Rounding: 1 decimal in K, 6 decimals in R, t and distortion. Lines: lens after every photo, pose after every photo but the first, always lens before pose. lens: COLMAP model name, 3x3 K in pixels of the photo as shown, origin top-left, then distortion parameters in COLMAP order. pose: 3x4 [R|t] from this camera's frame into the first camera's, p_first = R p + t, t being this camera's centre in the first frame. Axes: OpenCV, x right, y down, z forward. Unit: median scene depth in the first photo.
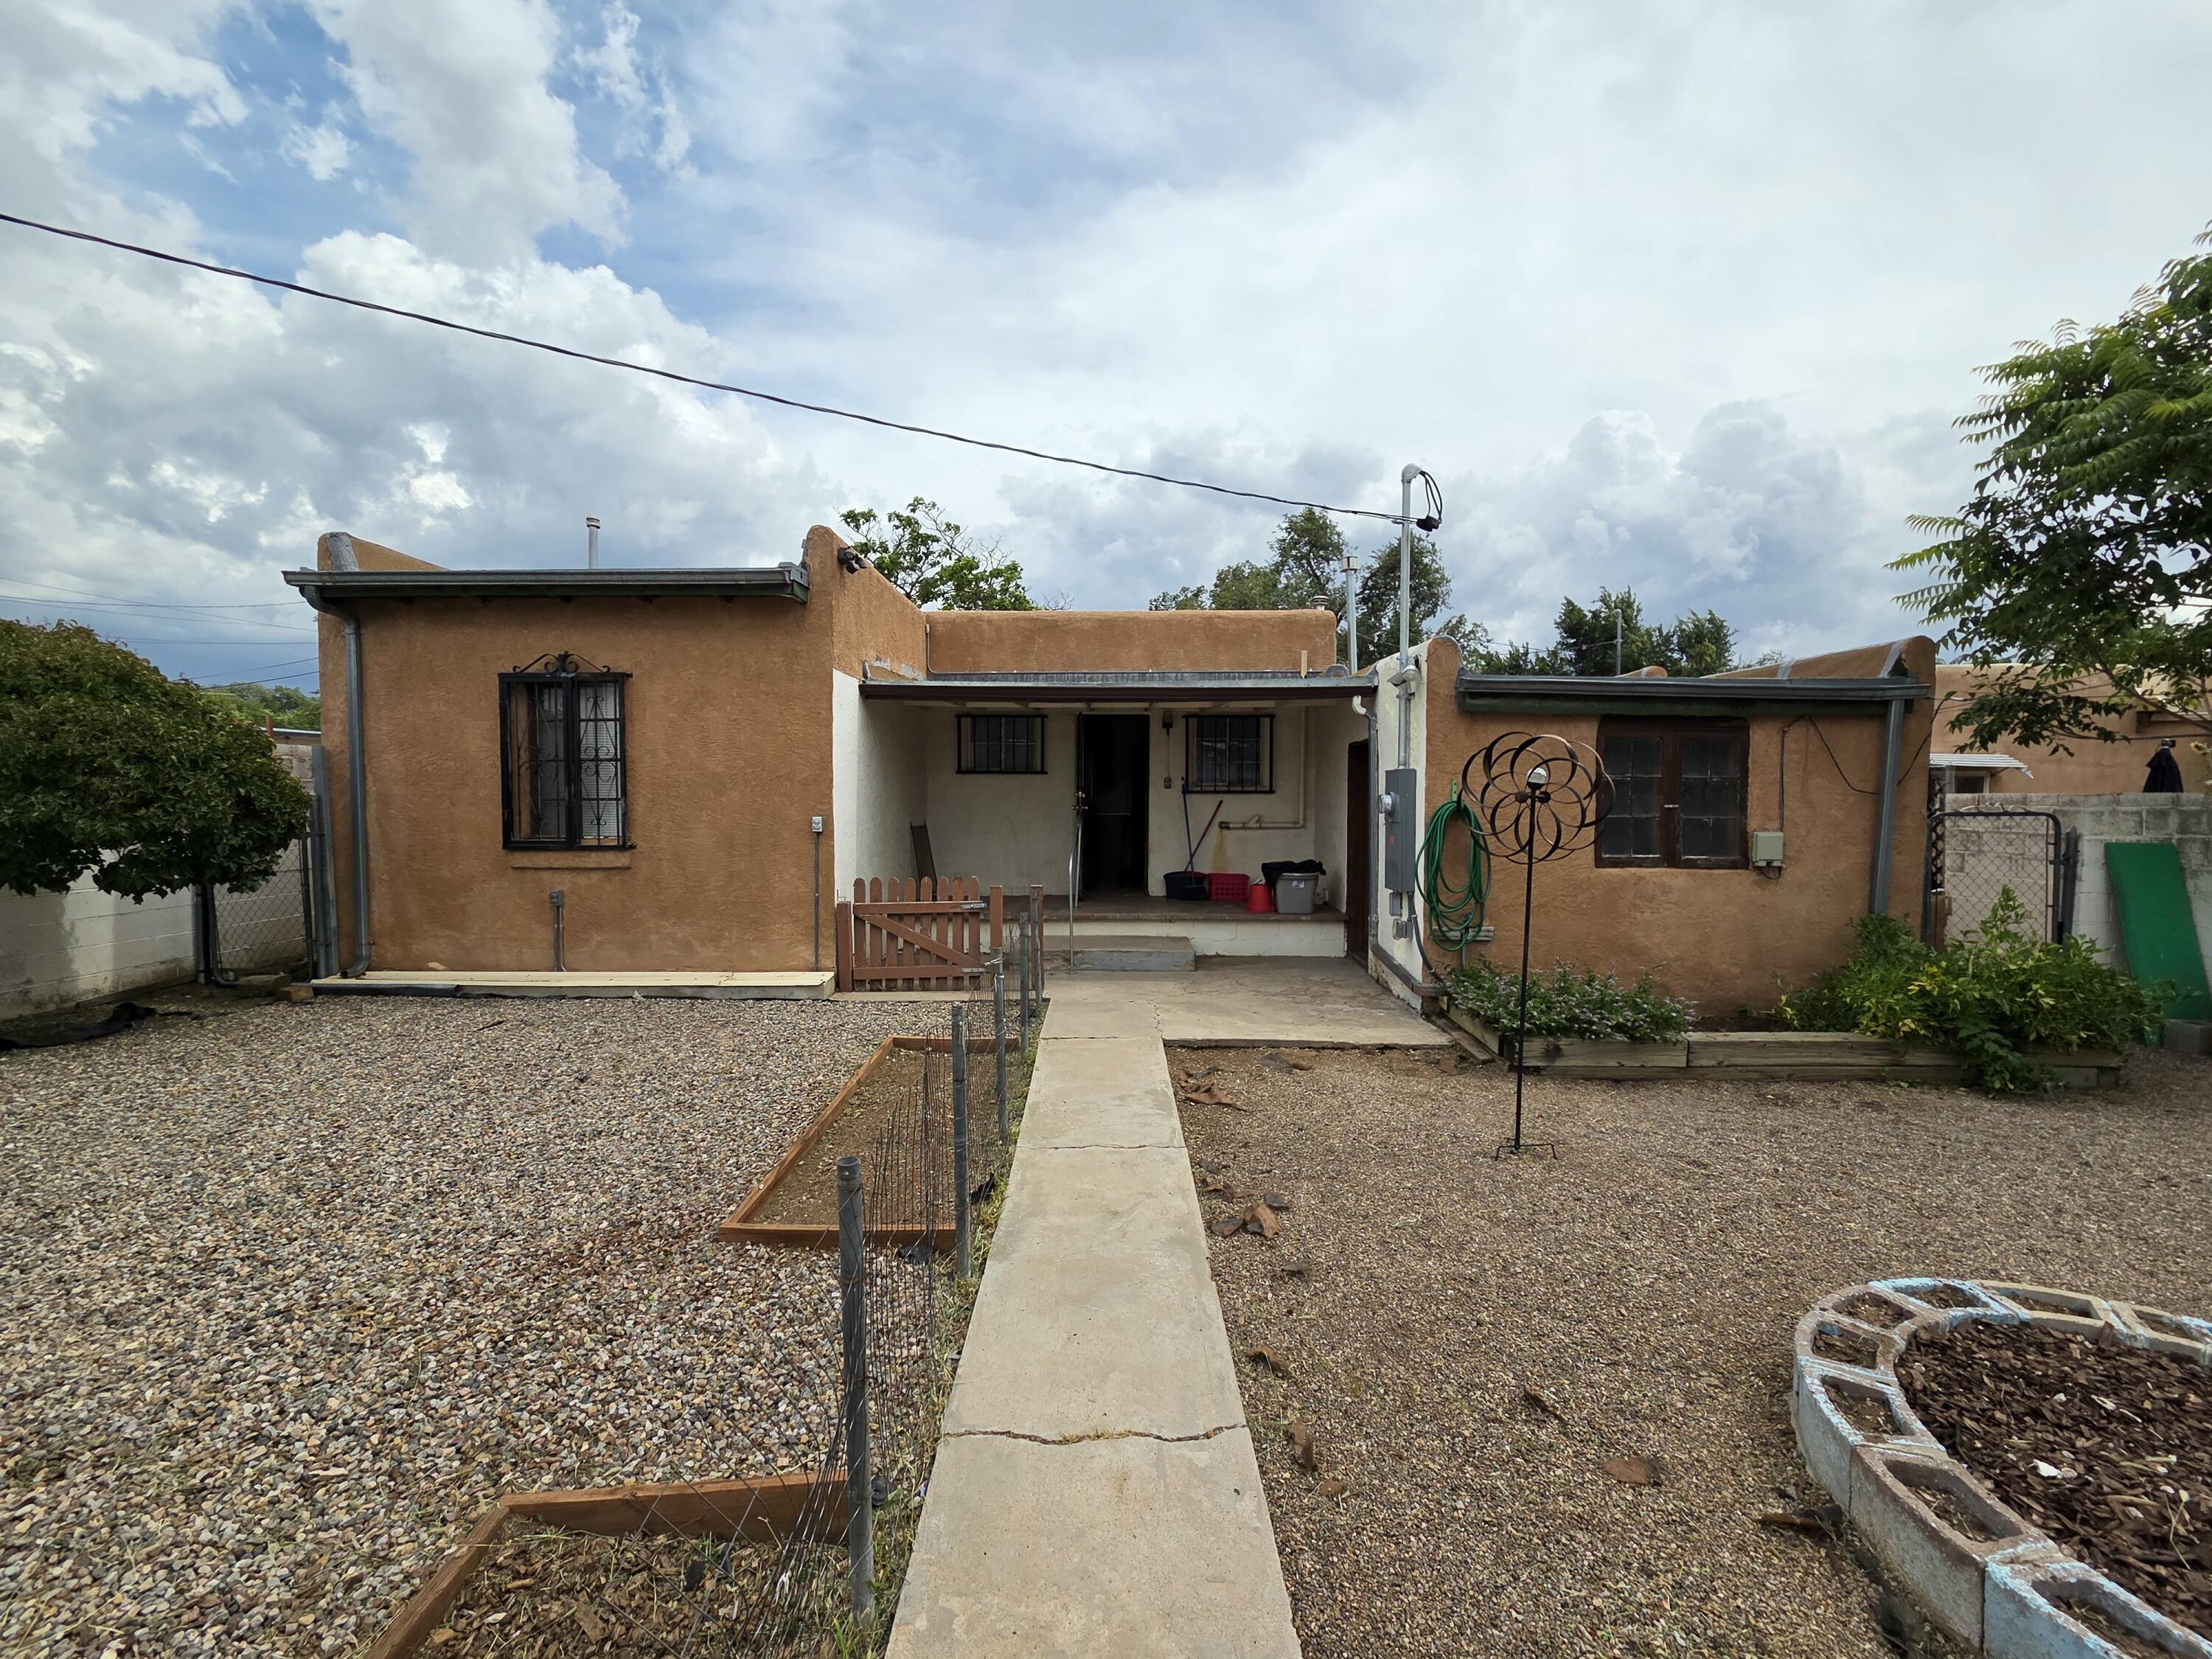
lens RADIAL K [[895.1, 0, 1106.0], [0, 895.1, 829.5], [0, 0, 1]] dist [0.003164, -0.000309]
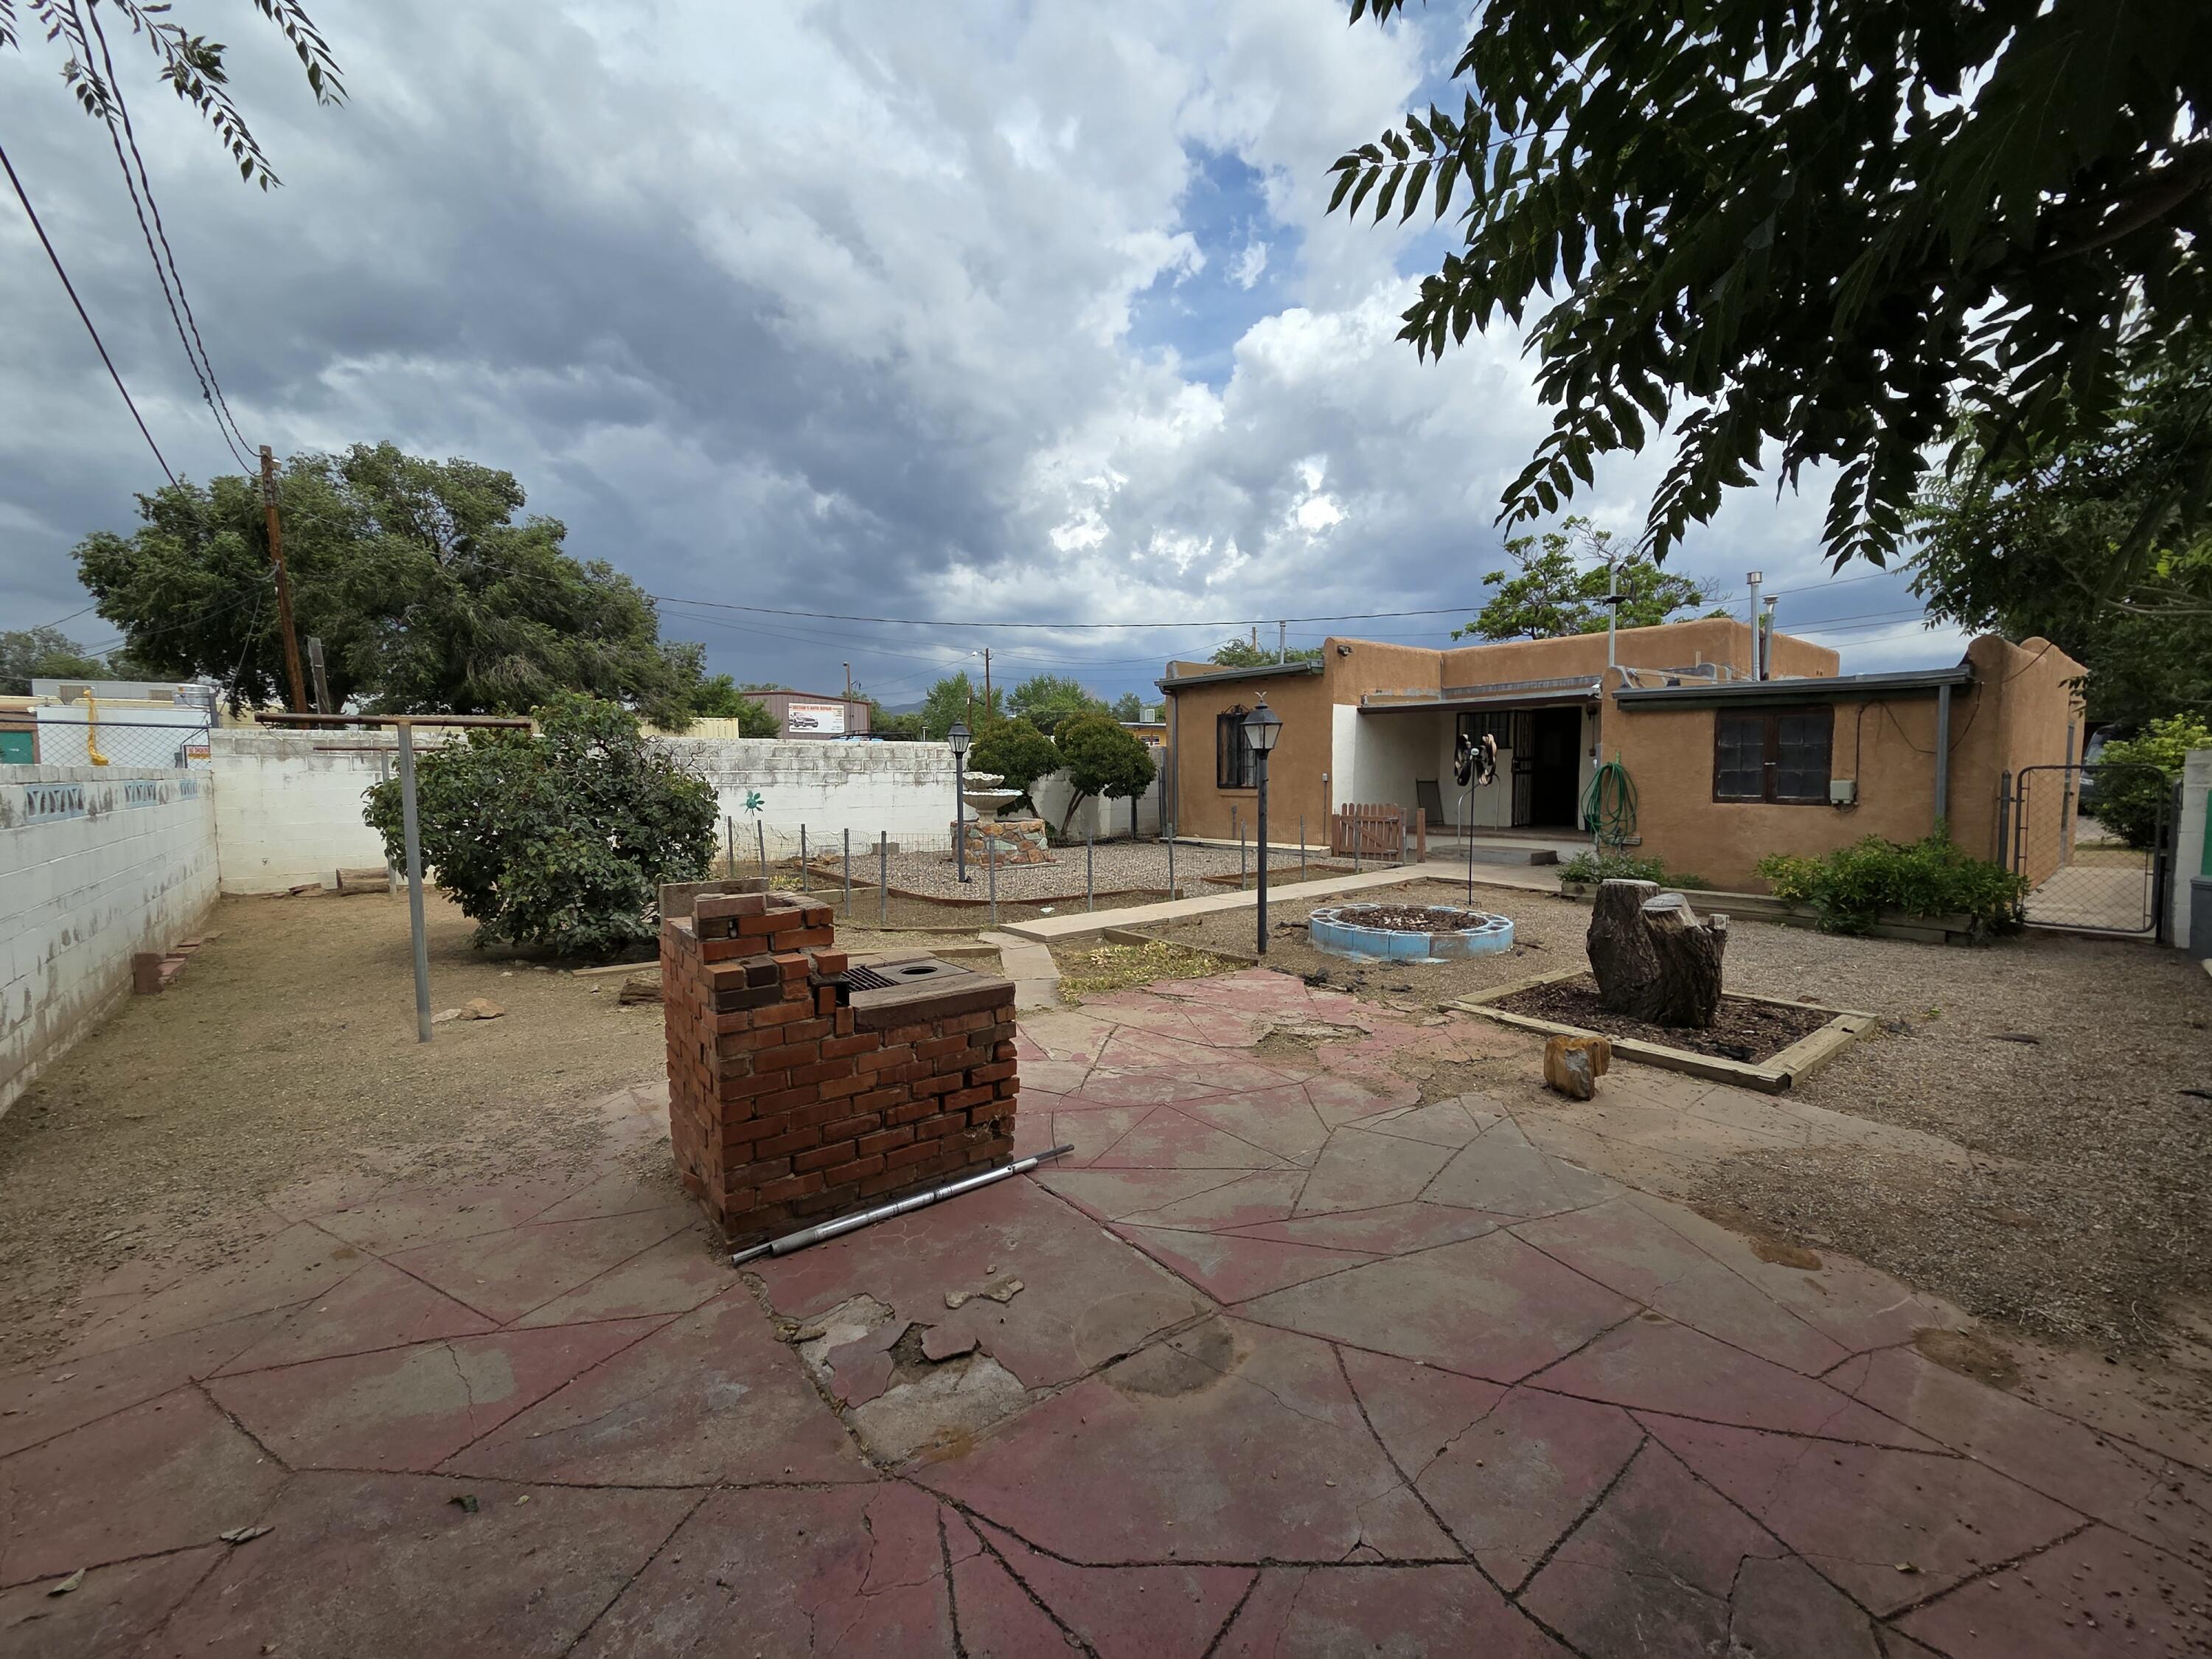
lens RADIAL K [[895.1, 0, 1106.0], [0, 895.1, 829.5], [0, 0, 1]] dist [0.003164, -0.000309]
pose [[0.651135, 0.044034, -0.757683, 0.960589], [-0.021601, 0.998986, 0.039495, 0.045996], [0.758654, -0.009349, 0.651426, -0.790630]]
